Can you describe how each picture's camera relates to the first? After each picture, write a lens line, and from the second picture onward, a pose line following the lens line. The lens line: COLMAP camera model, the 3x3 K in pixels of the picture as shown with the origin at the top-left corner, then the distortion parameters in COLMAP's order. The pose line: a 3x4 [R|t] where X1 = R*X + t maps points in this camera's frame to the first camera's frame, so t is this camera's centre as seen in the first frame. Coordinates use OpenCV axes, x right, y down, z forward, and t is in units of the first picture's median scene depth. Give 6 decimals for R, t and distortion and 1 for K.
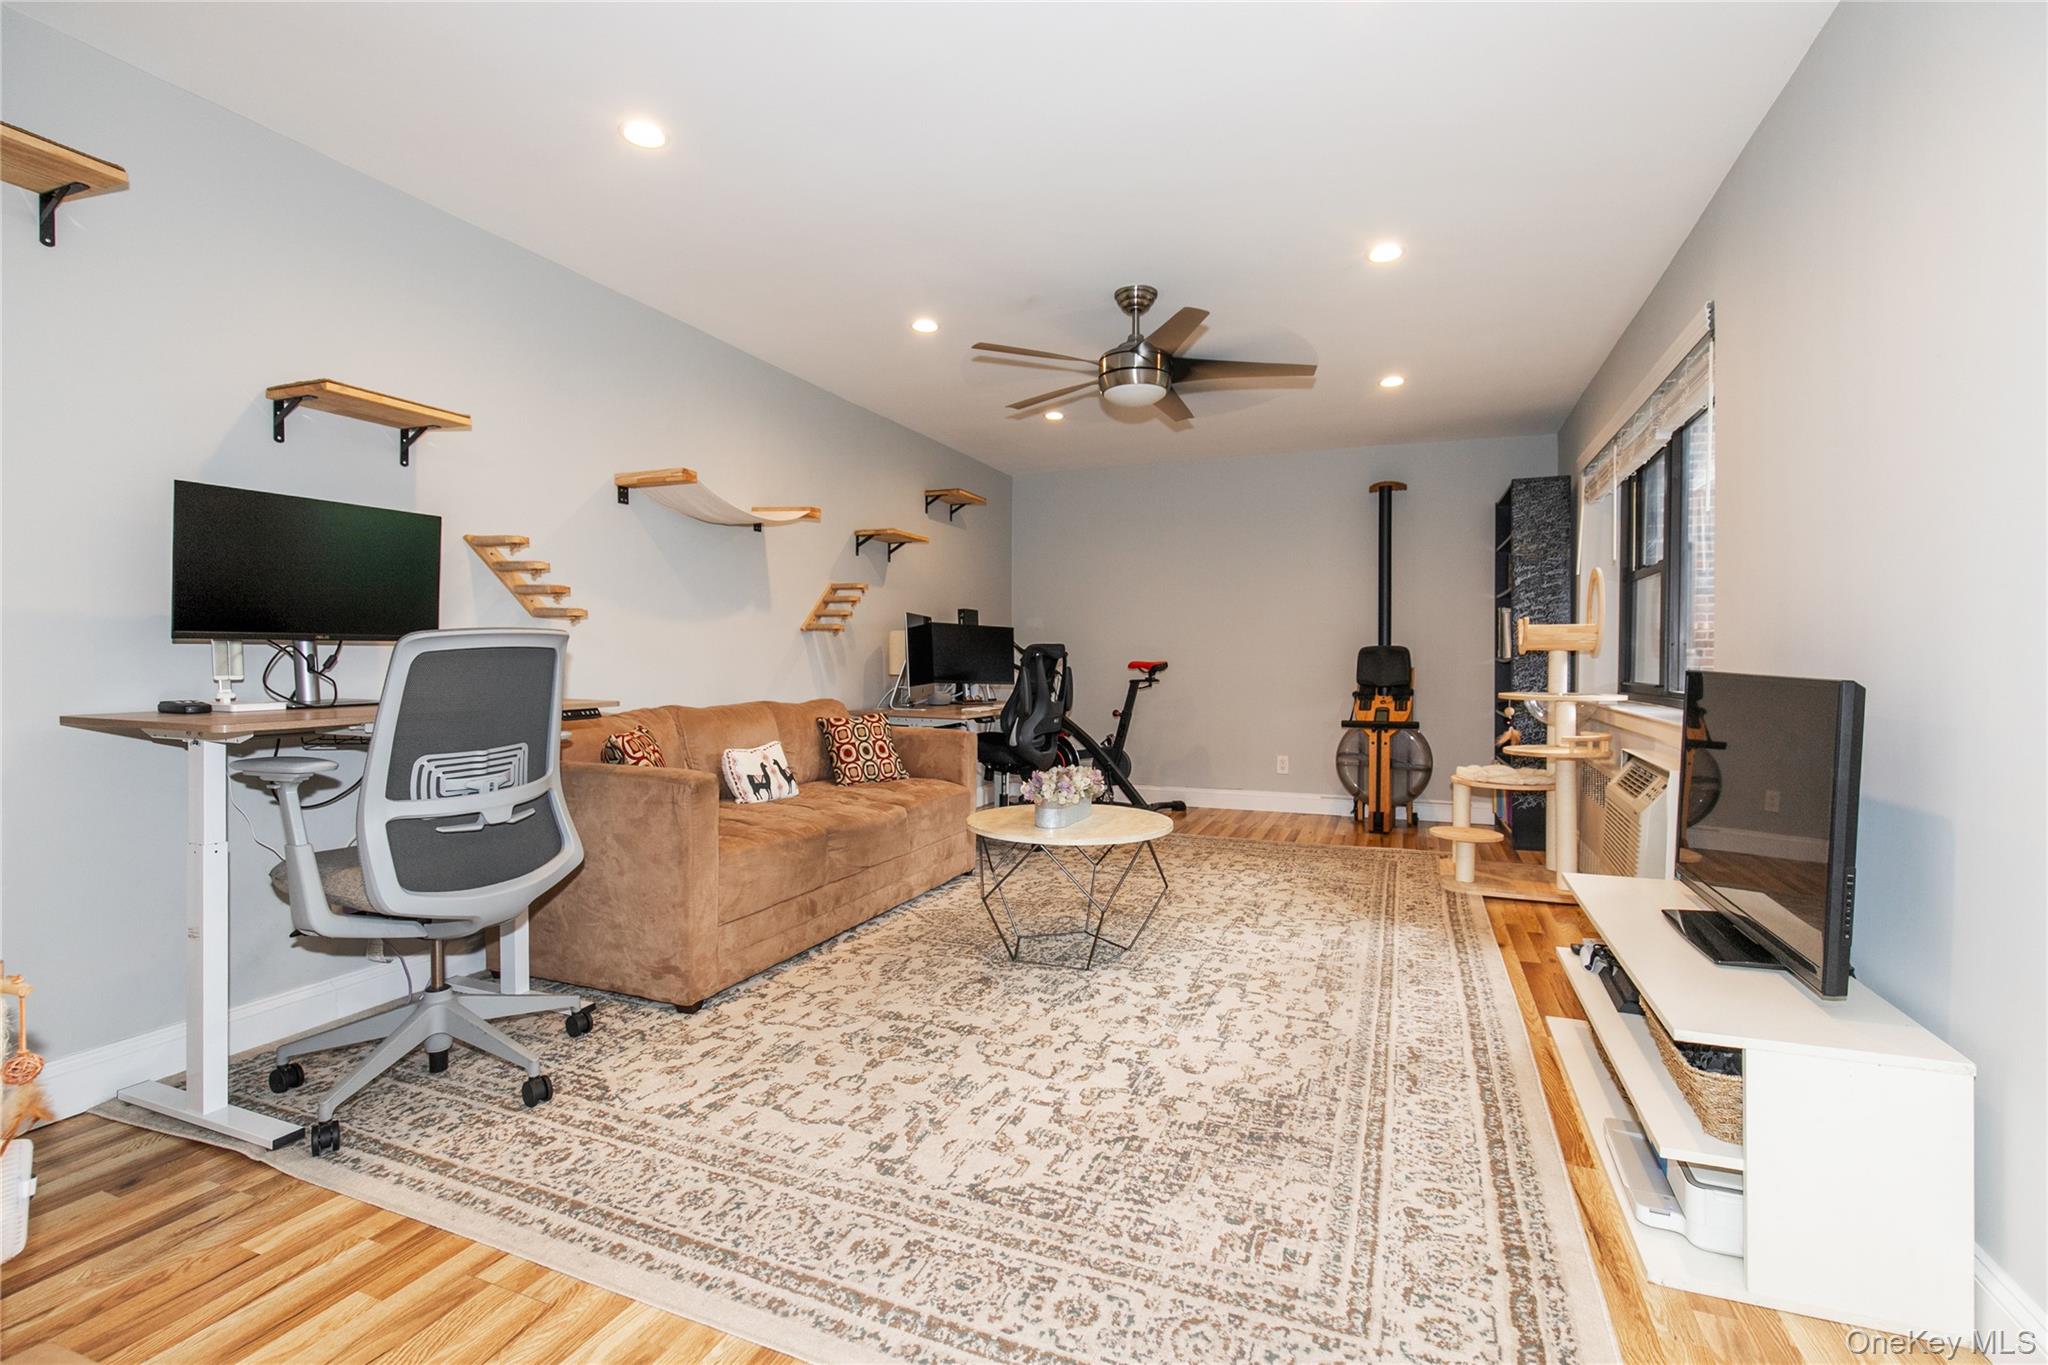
lens RADIAL K [[915.4, 0, 1031.9], [0, 915.4, 677.7], [0, 0, 1]] dist [0.000672, -0.000173]
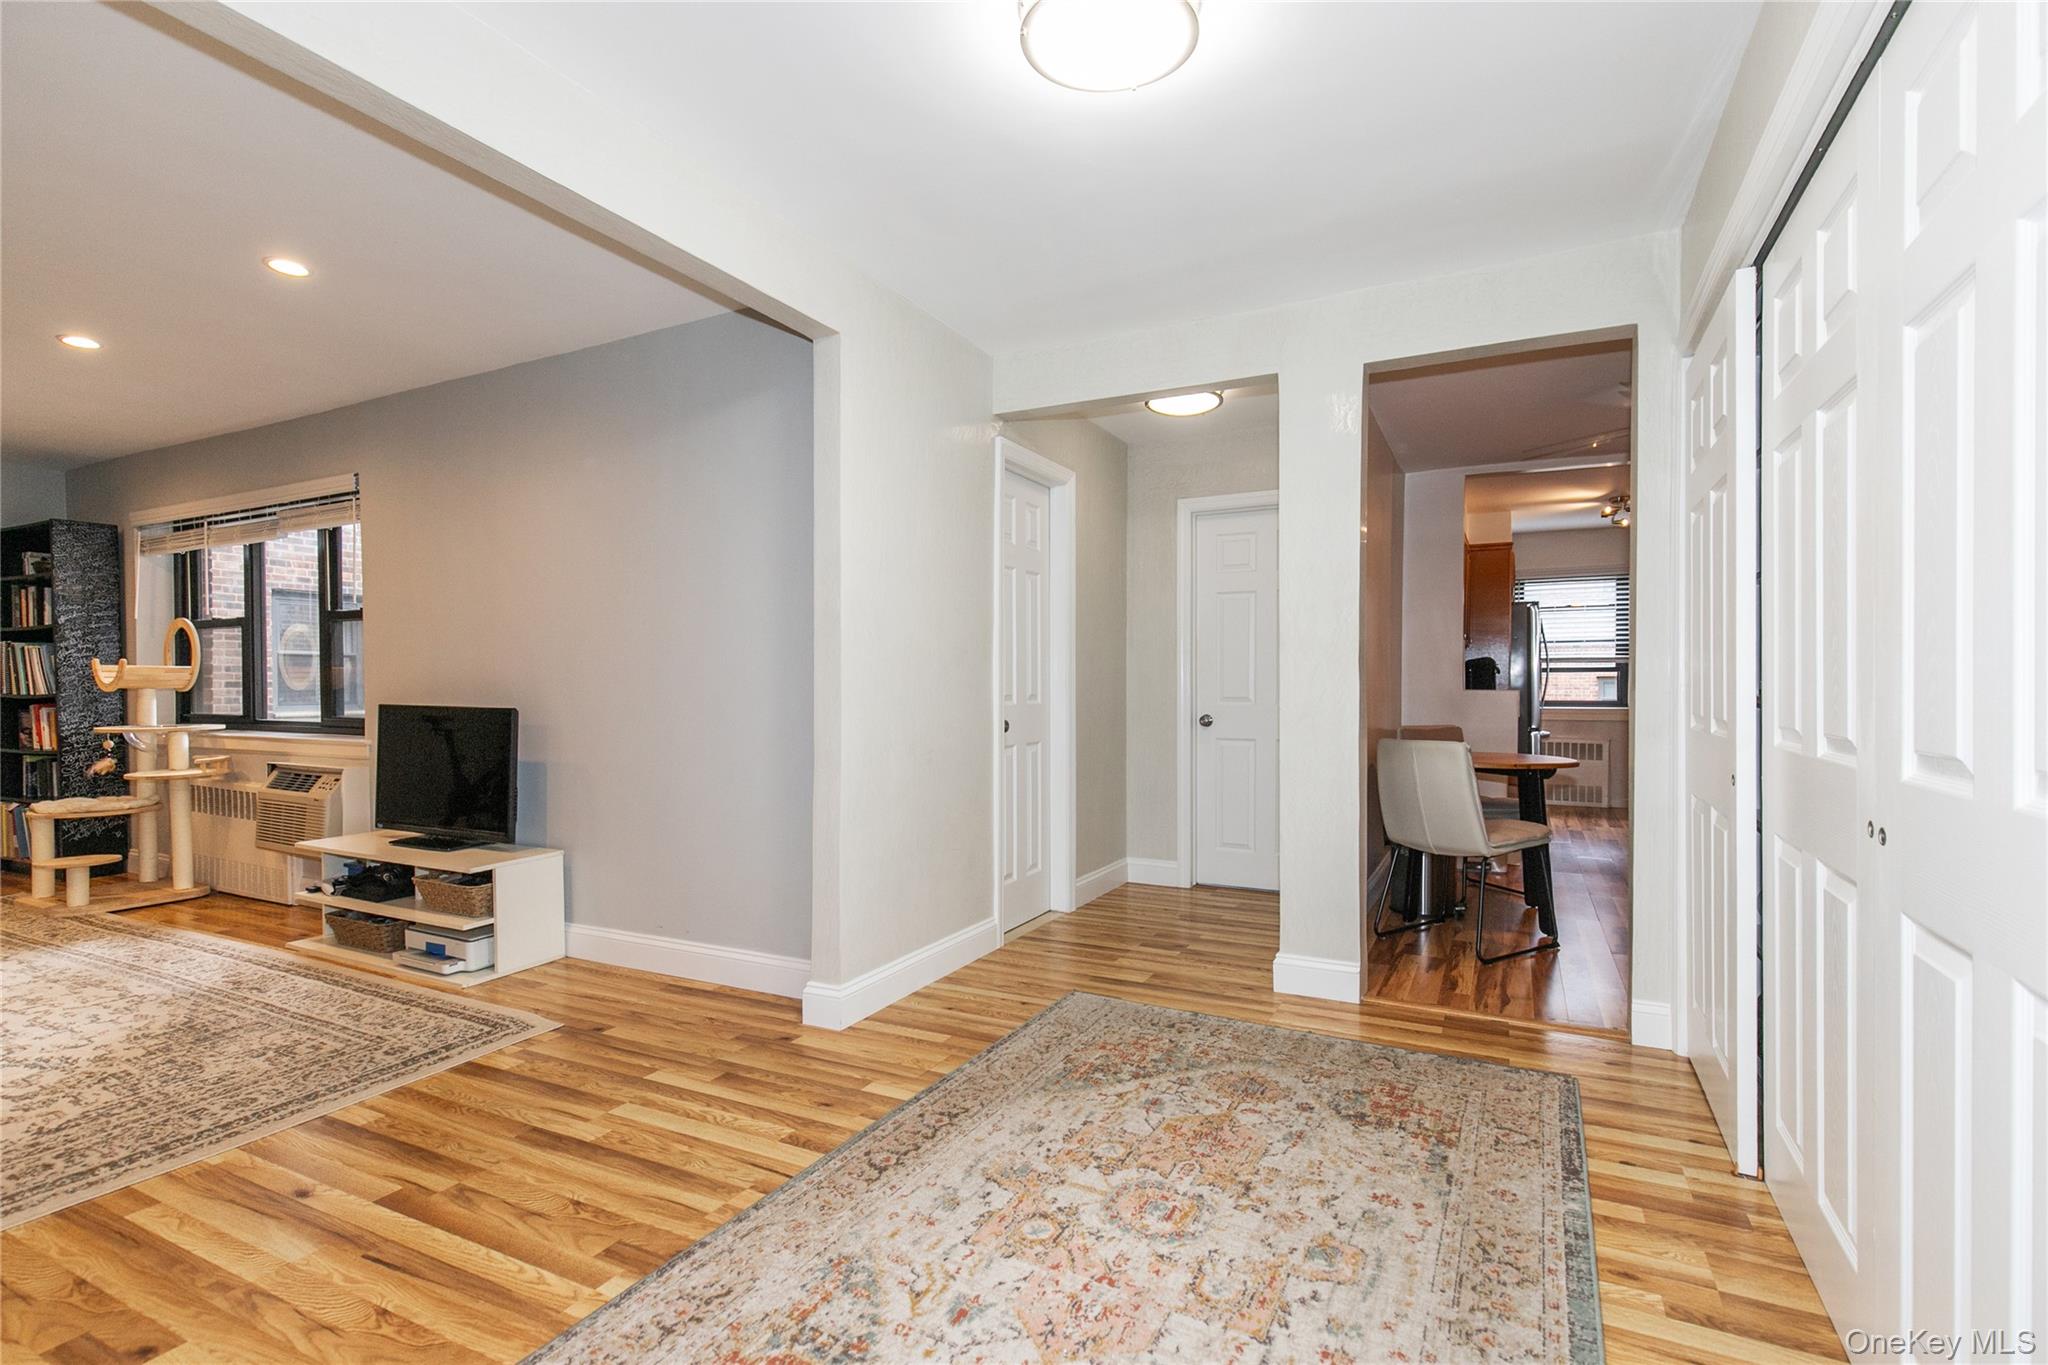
lens RADIAL K [[965.9, 0, 1030.9], [0, 965.9, 689.0], [0, 0, 1]] dist [0.016919, -0.000139]
pose [[0.090943, -0.006199, 0.995837, -0.842005], [0.021290, 0.999764, 0.004280, -0.017151], [-0.995628, 0.020812, 0.091054, -0.318700]]
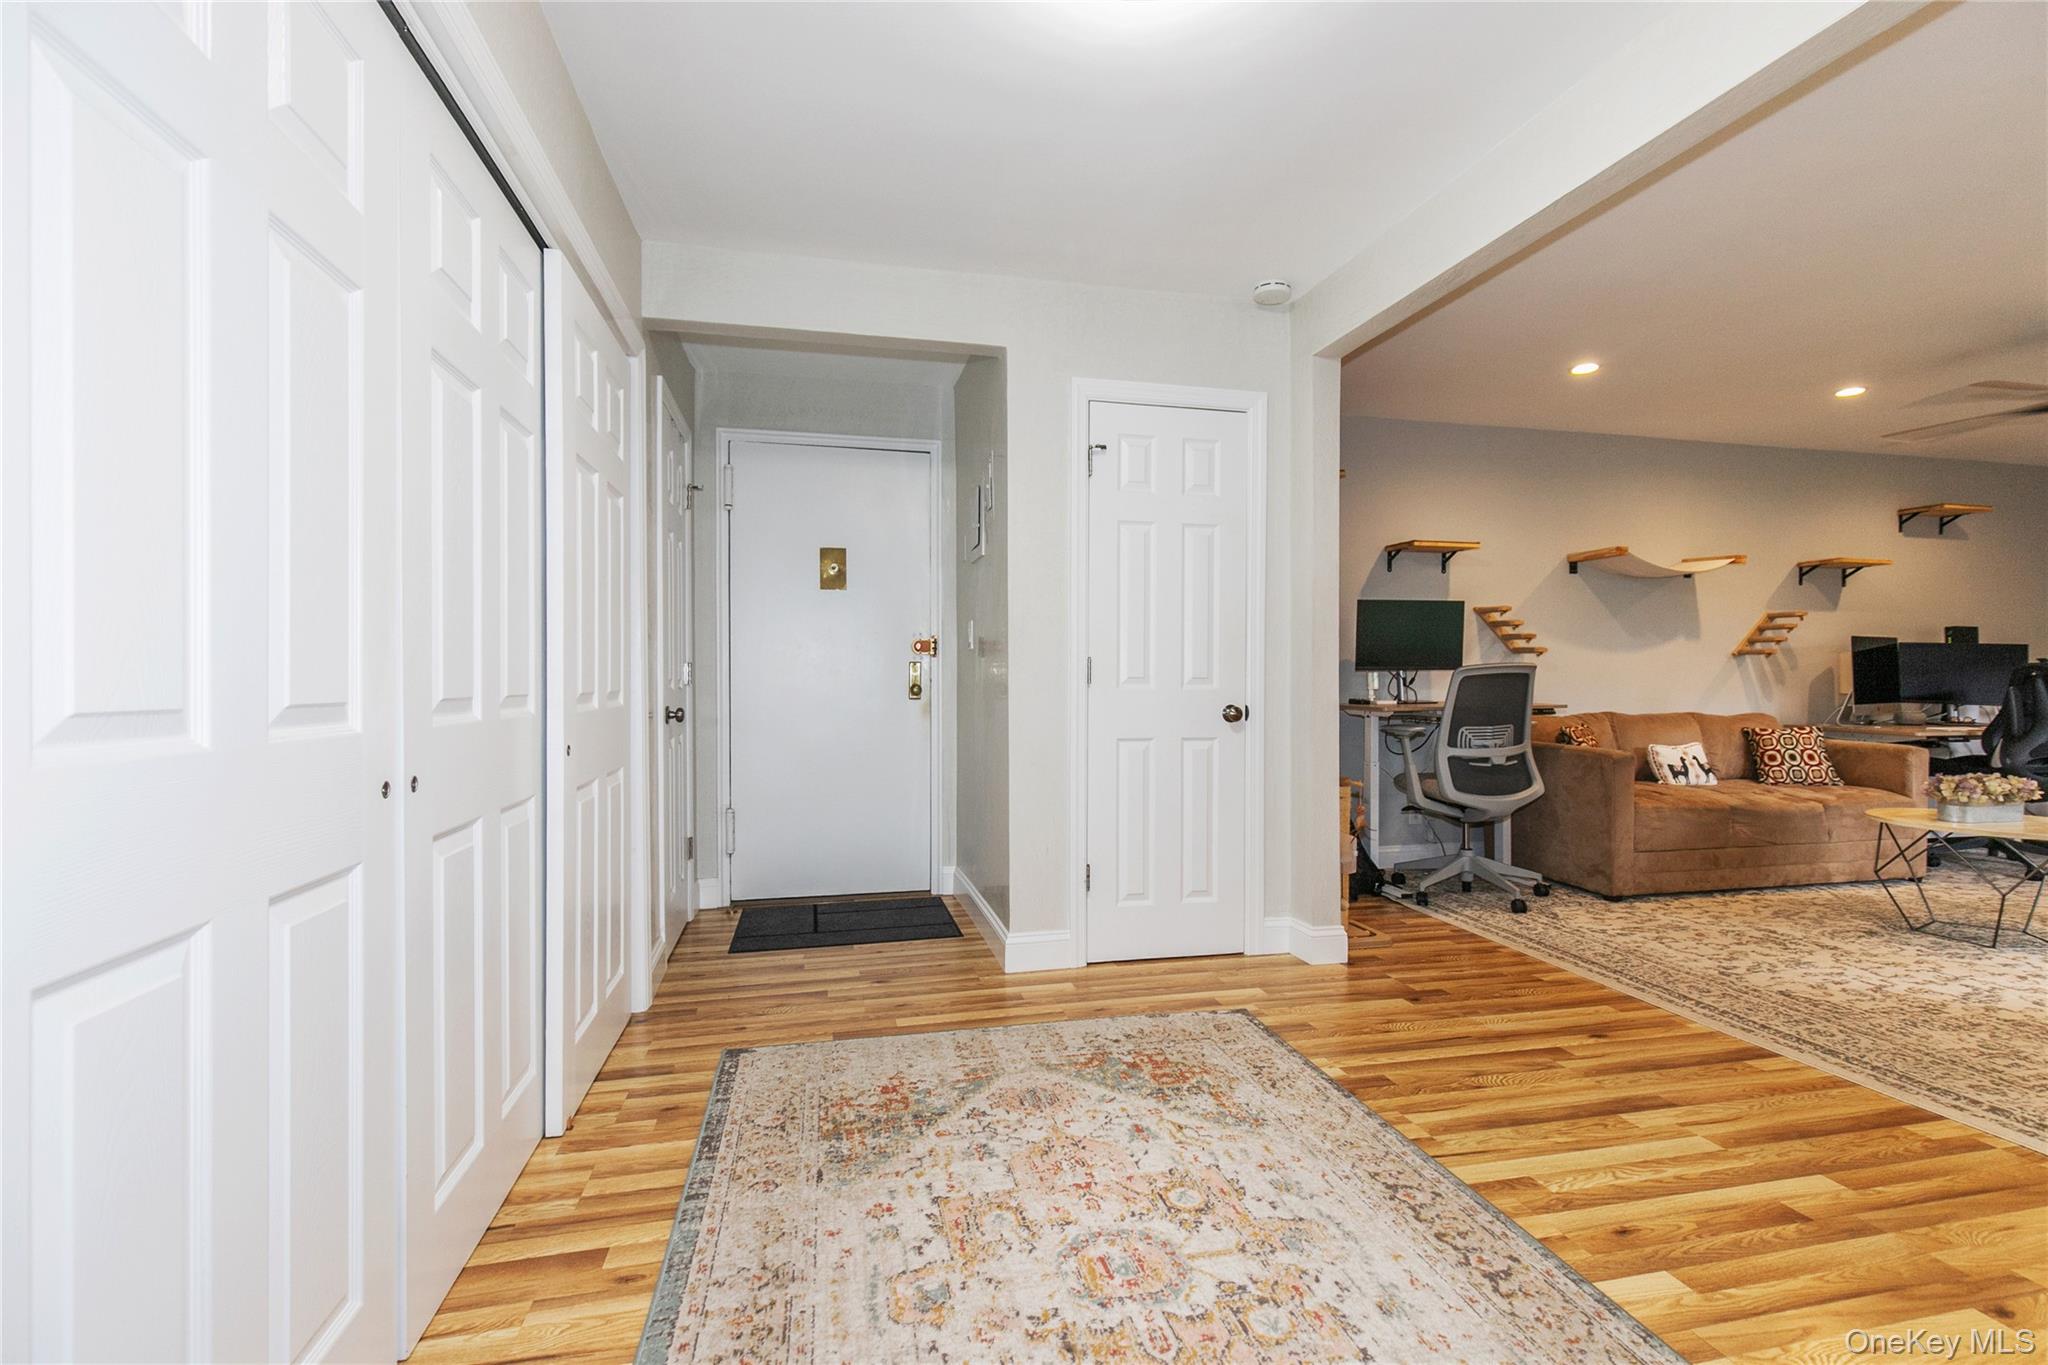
lens RADIAL K [[915.4, 0, 1031.9], [0, 915.4, 677.7], [0, 0, 1]] dist [0.000672, -0.000173]
pose [[0.570662, -0.003485, -0.821177, 0.352433], [-0.015344, 0.999771, -0.014906, 0.016363], [0.821041, 0.021107, 0.570478, -0.731150]]
